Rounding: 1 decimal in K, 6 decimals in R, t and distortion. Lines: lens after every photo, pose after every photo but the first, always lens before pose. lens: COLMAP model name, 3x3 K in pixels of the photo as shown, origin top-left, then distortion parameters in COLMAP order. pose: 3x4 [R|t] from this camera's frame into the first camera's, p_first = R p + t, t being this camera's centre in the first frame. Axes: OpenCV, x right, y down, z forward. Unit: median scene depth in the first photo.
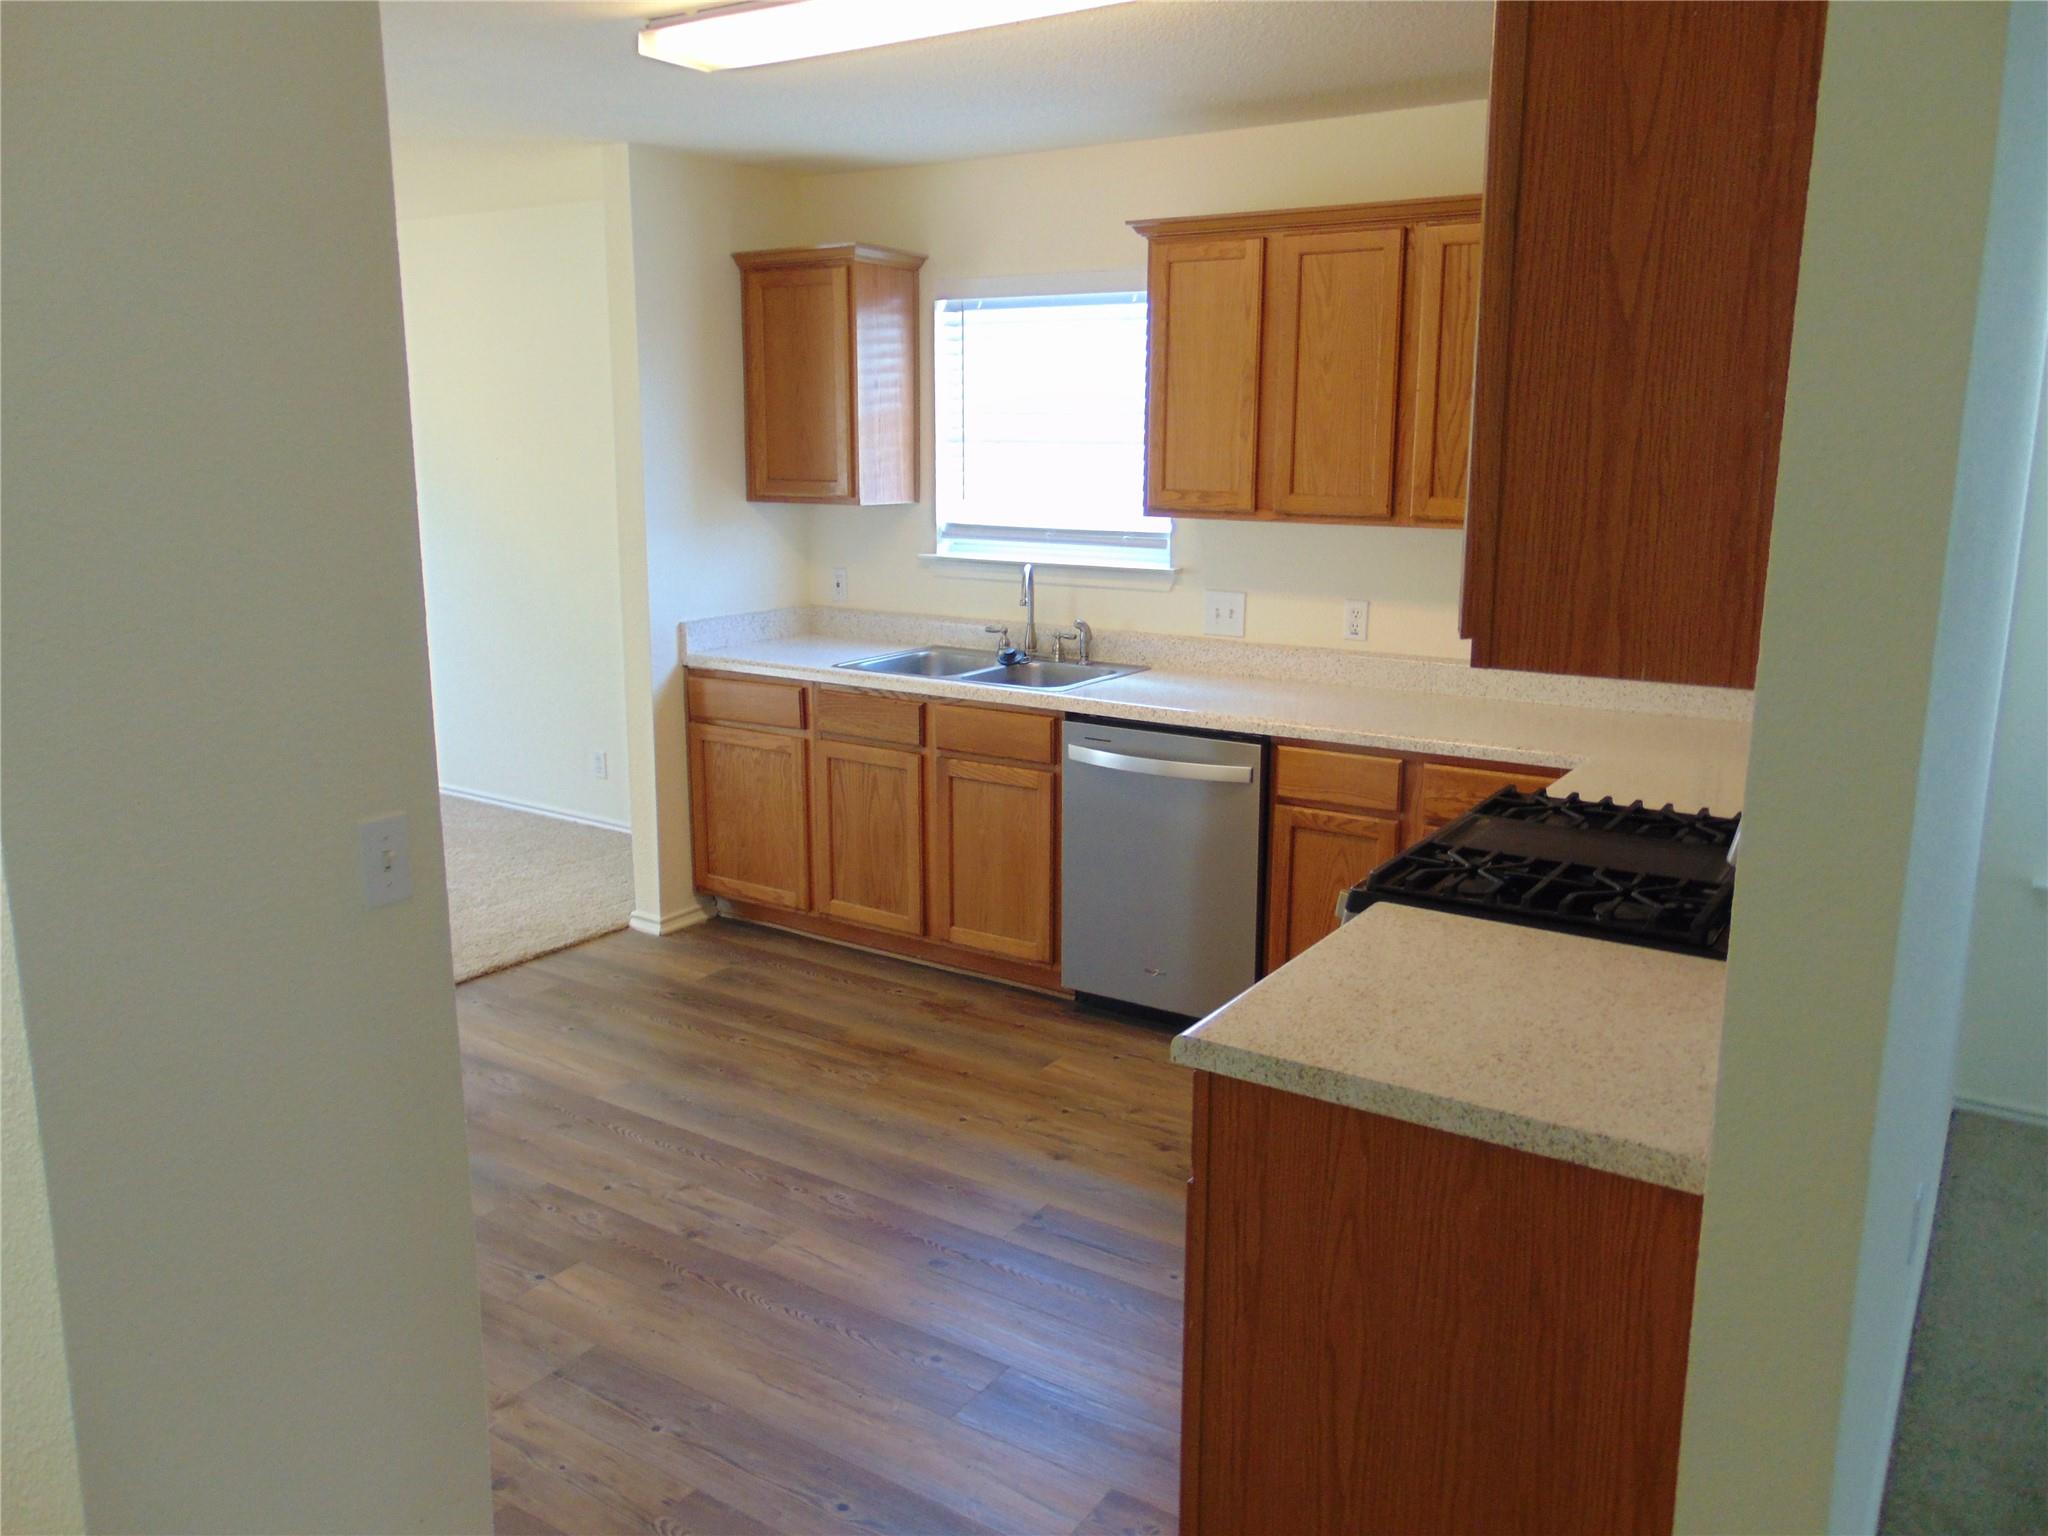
lens RADIAL K [[1544.7, 0, 1025.4], [0, 1544.7, 764.9], [0, 0, 1]] dist [0.001983, 0.017314]
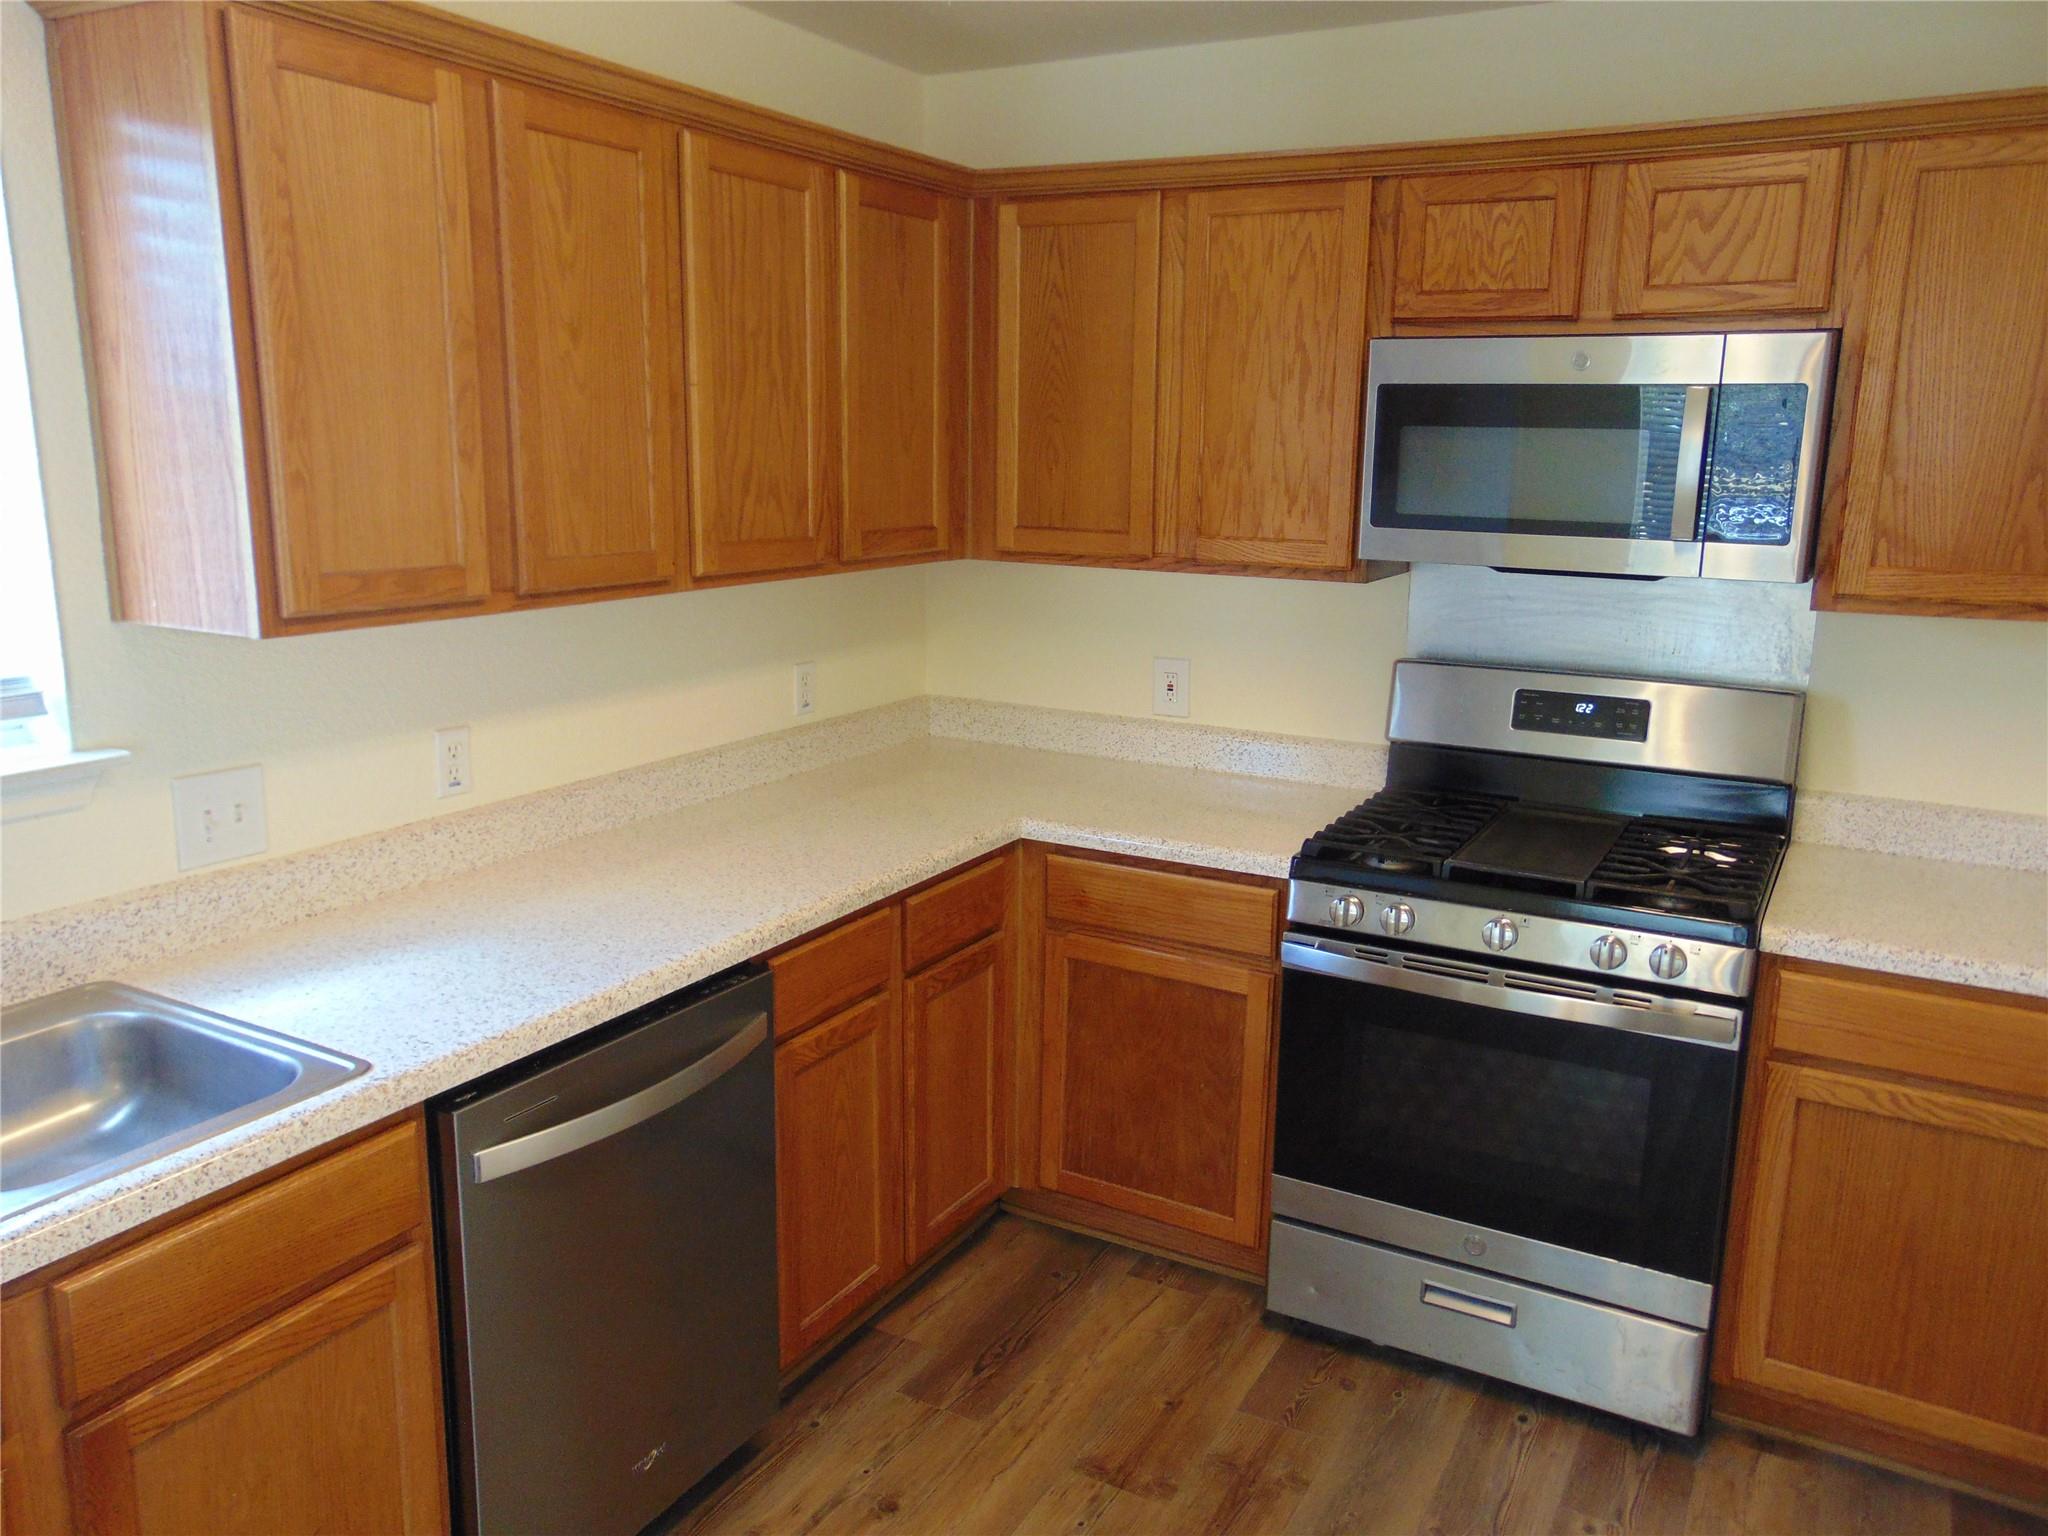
lens RADIAL K [[1544.7, 0, 1026.0], [0, 1544.7, 773.0], [0, 0, 1]] dist [0.001983, 0.017314]
pose [[-0.074165, -0.221670, 0.972297, -0.404766], [0.191928, 0.953582, 0.232043, -0.196917], [-0.978603, 0.203821, -0.028178, 0.855299]]
